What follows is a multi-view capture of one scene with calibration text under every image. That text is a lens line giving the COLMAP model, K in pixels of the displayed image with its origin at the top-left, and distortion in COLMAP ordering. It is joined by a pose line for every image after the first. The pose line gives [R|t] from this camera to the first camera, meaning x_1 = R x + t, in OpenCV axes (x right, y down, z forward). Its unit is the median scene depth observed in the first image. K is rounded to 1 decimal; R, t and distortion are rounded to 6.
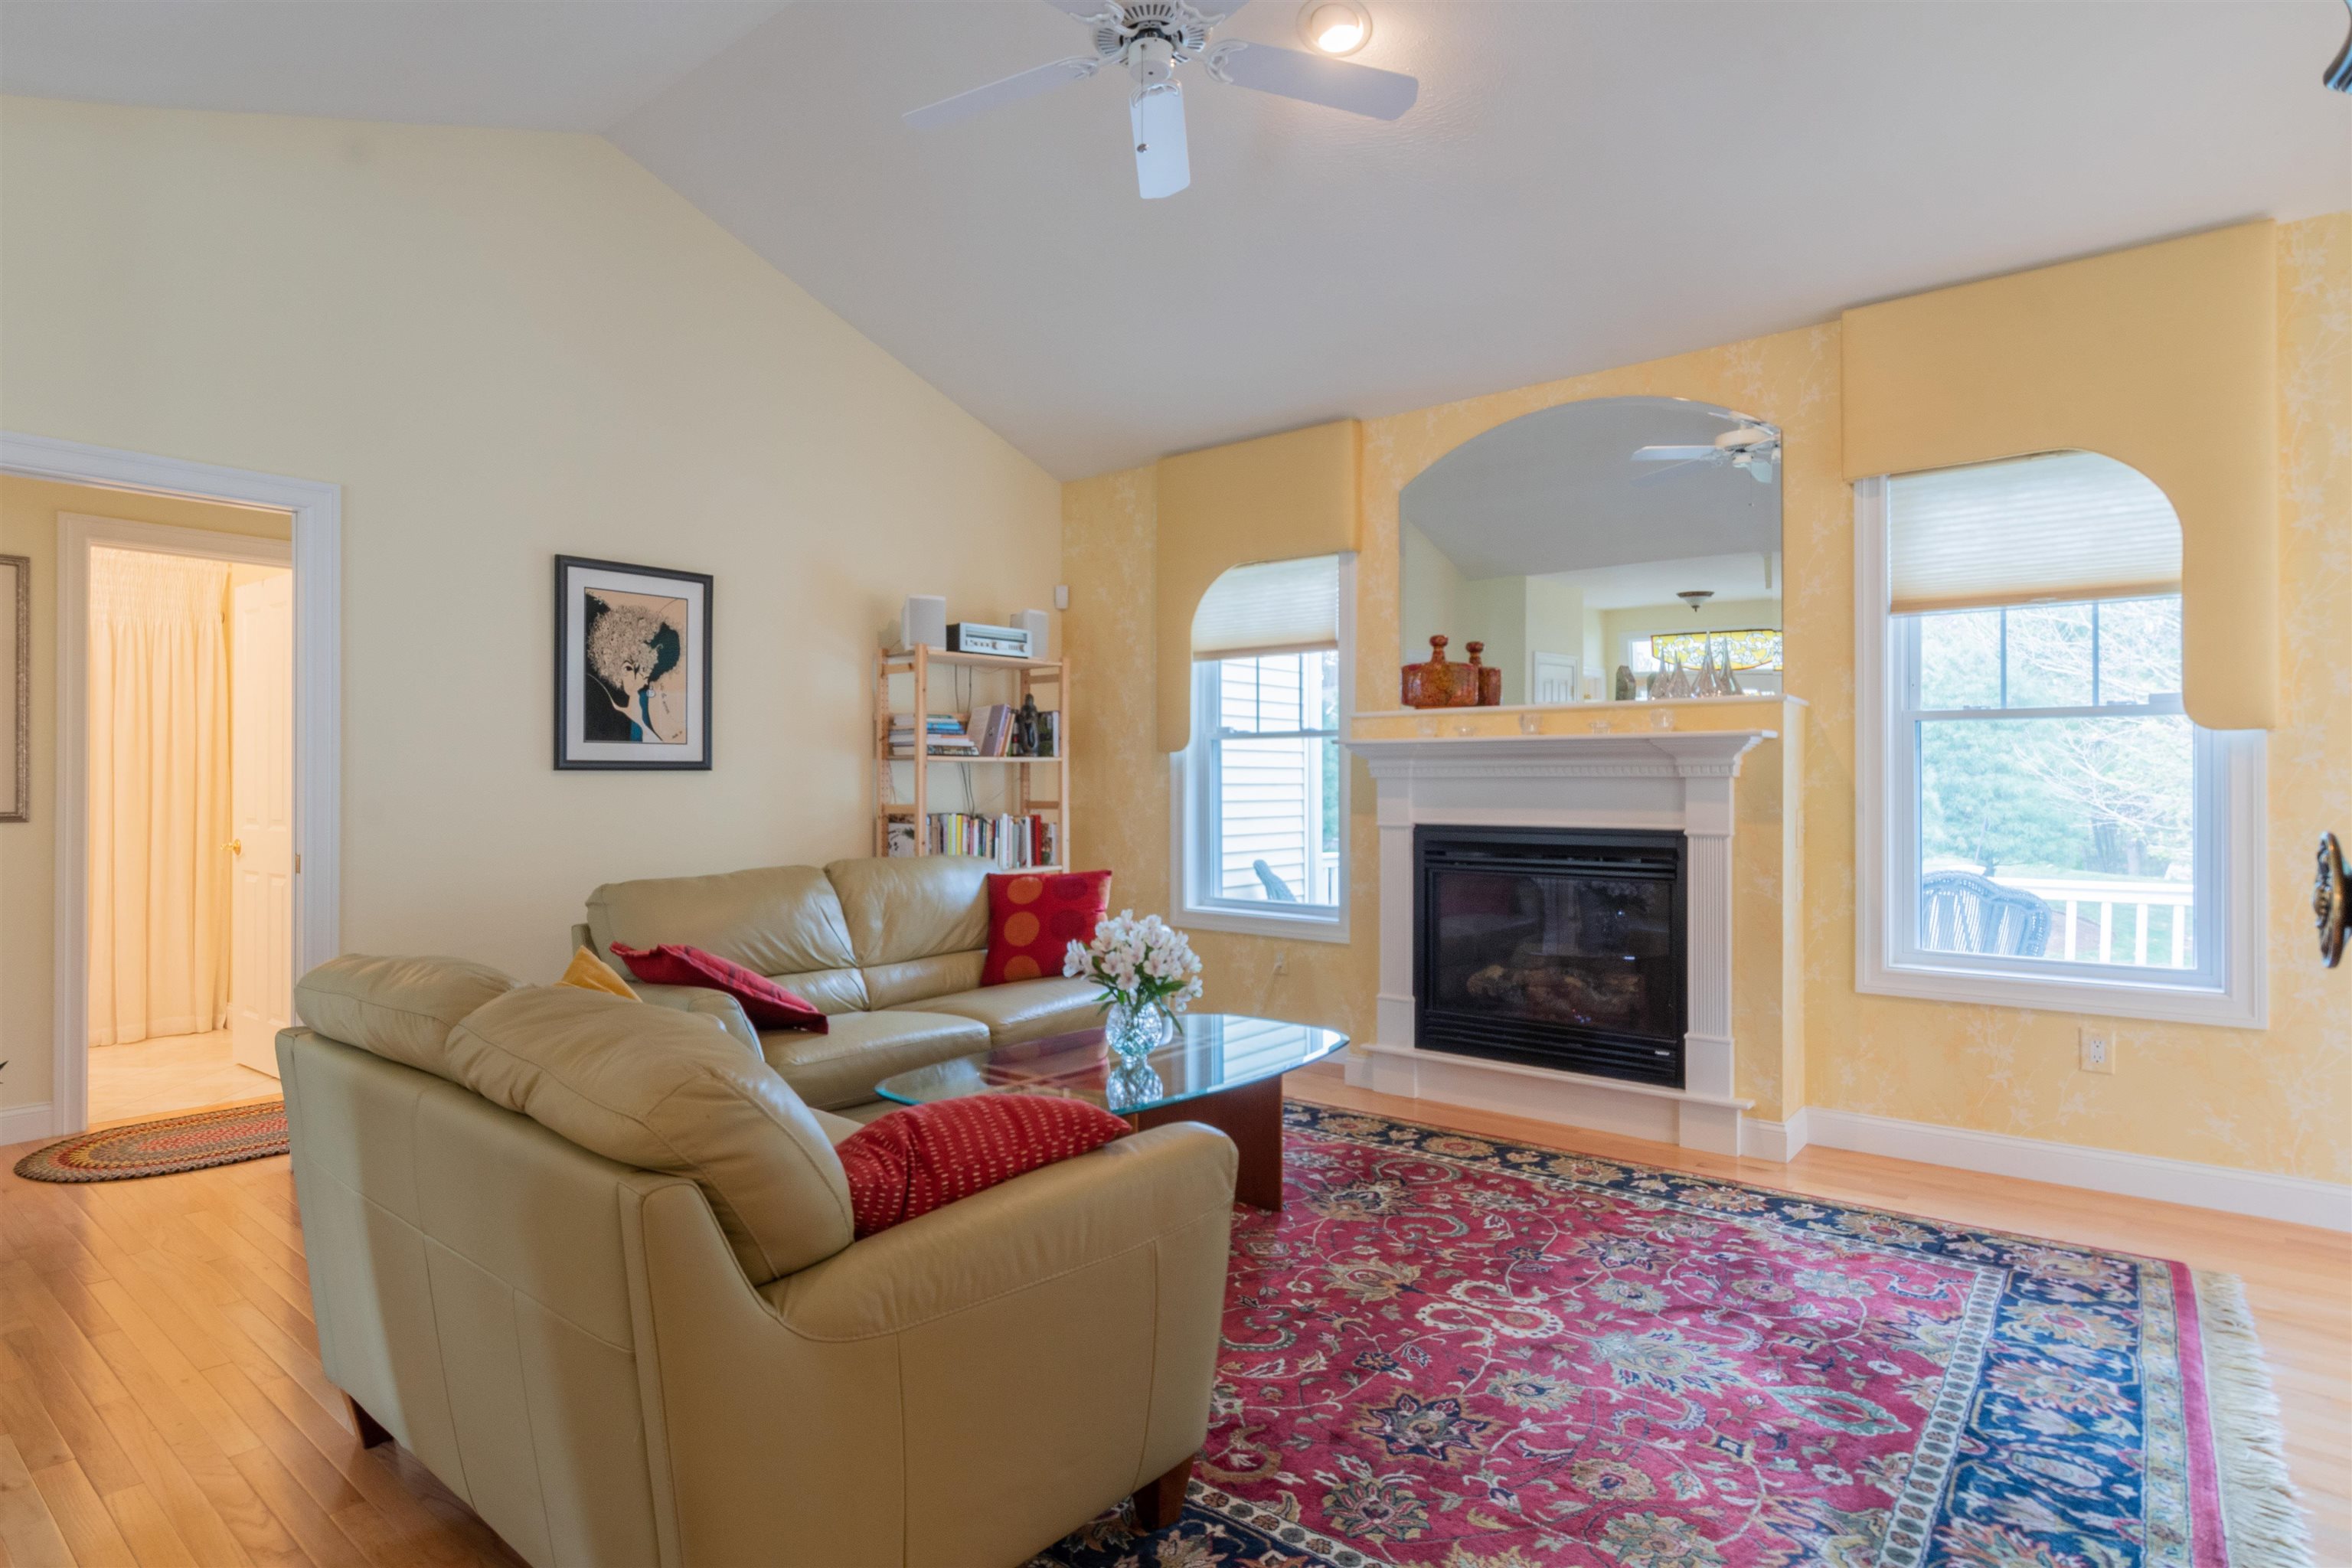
lens RADIAL K [[1252.8, 0, 1092.2], [0, 1252.8, 772.5], [0, 0, 1]] dist [0.000446, -0.000442]
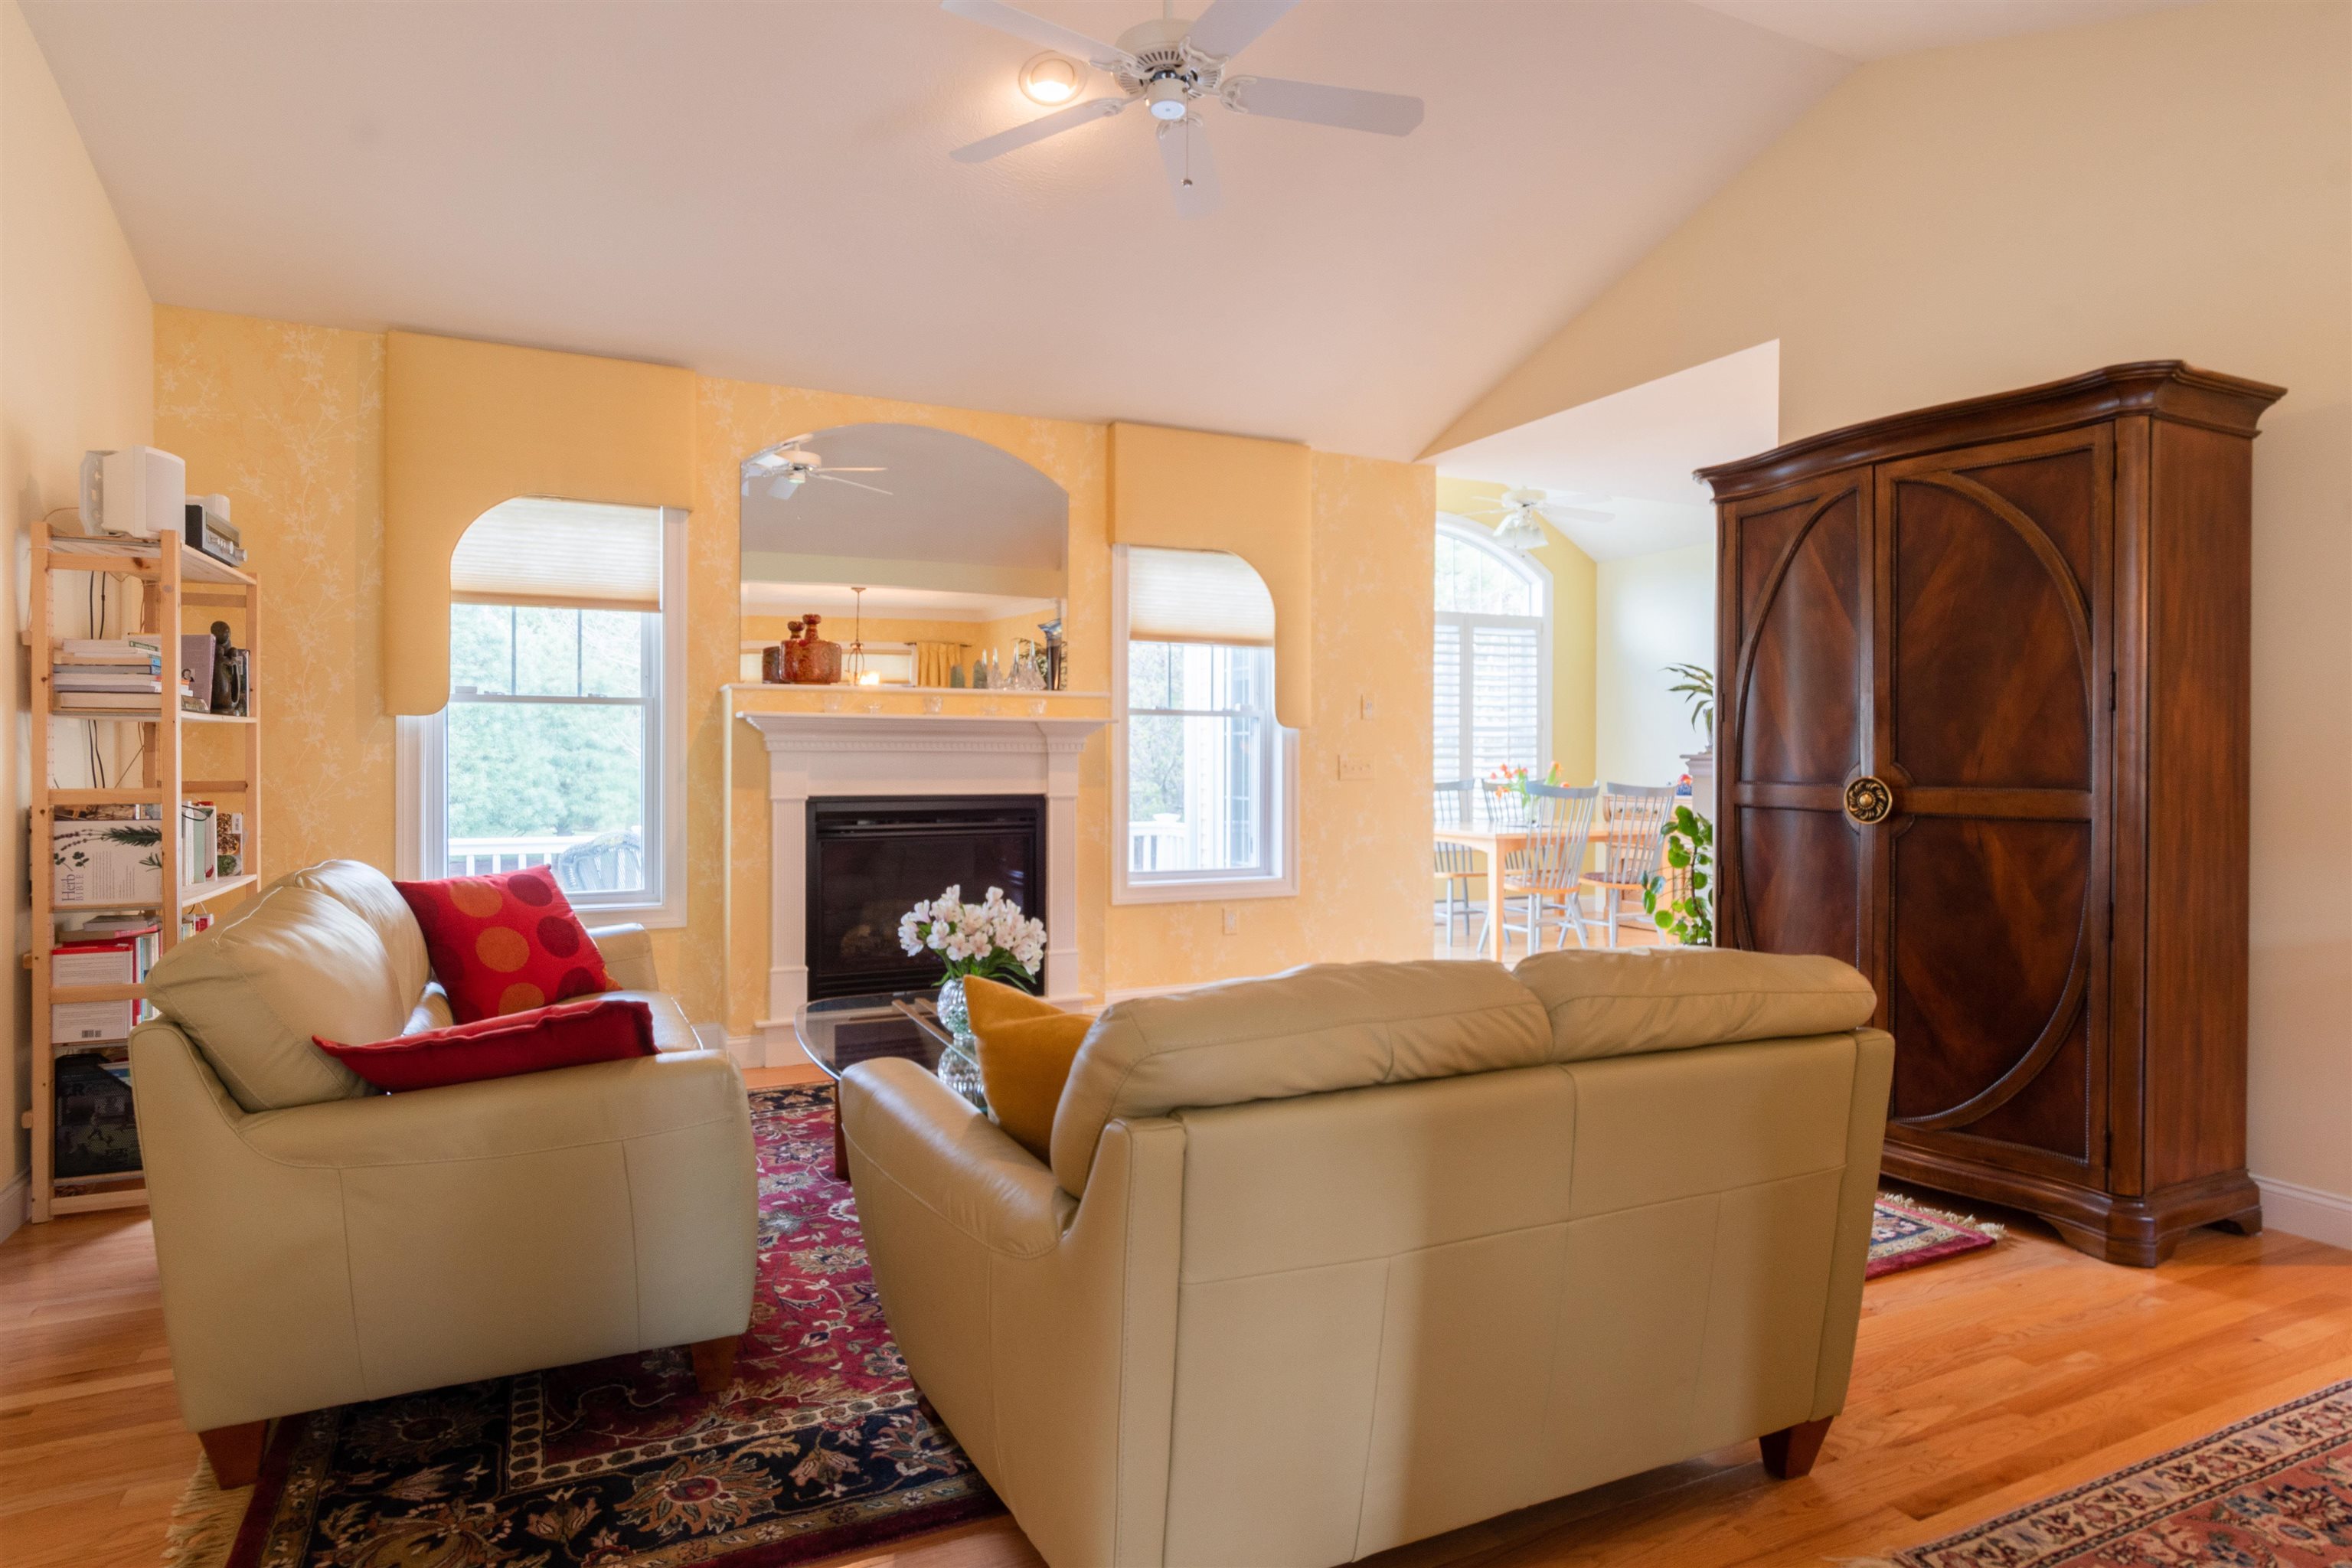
lens RADIAL K [[1252.8, 0, 1092.2], [0, 1252.8, 772.5], [0, 0, 1]] dist [0.000446, -0.000442]
pose [[0.413048, -0.008812, 0.910667, -0.558485], [-0.010235, 0.999845, 0.014318, 0.004261], [-0.910652, -0.015235, 0.412894, 0.351446]]
